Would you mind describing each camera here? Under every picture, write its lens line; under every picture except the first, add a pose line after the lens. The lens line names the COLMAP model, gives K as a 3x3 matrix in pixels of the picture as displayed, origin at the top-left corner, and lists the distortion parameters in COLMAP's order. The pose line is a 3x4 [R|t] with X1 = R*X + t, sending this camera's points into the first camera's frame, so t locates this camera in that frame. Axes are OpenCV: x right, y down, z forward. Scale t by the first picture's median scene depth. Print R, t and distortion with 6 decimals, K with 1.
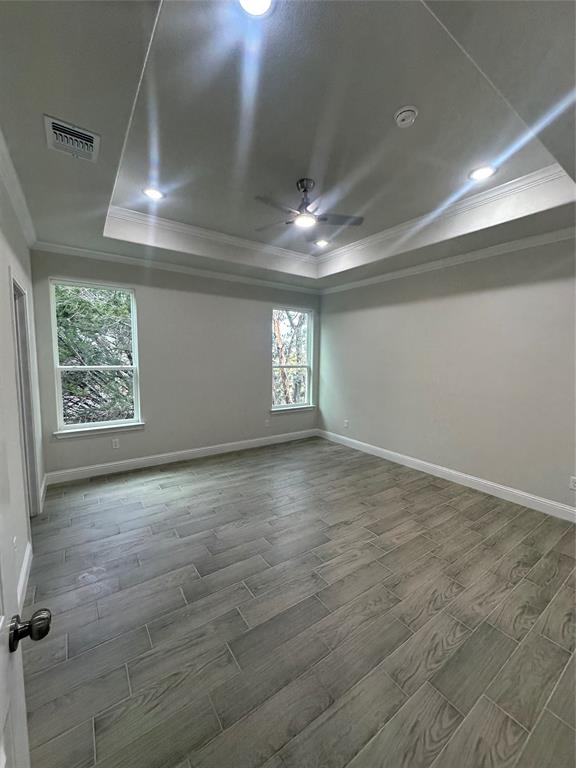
lens RADIAL K [[305.5, 0, 288.0], [0, 305.5, 384.0], [0, 0, 1]] dist [-0.001293, -0.000186]
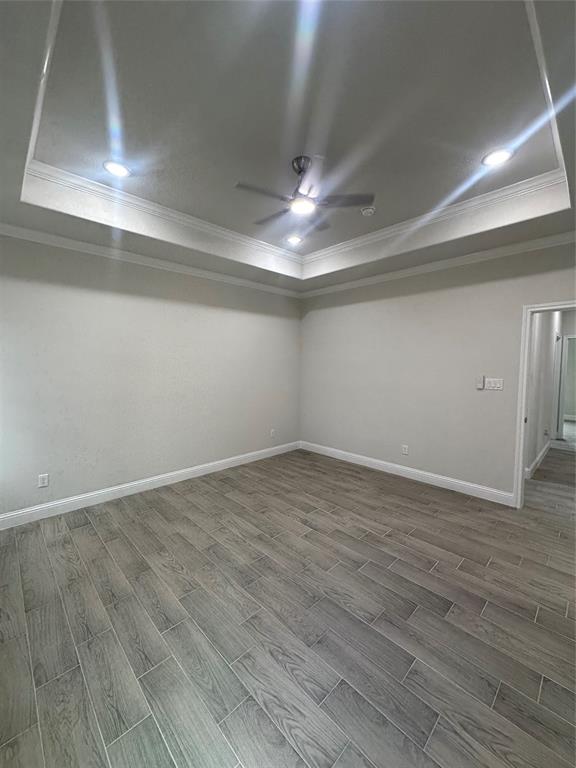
lens RADIAL K [[305.5, 0, 288.0], [0, 305.5, 384.0], [0, 0, 1]] dist [-0.001293, -0.000186]
pose [[-0.155423, -0.078582, 0.984718, -0.696408], [0.085549, 0.992015, 0.092666, -0.099002], [-0.984137, 0.098644, -0.147459, 1.023113]]
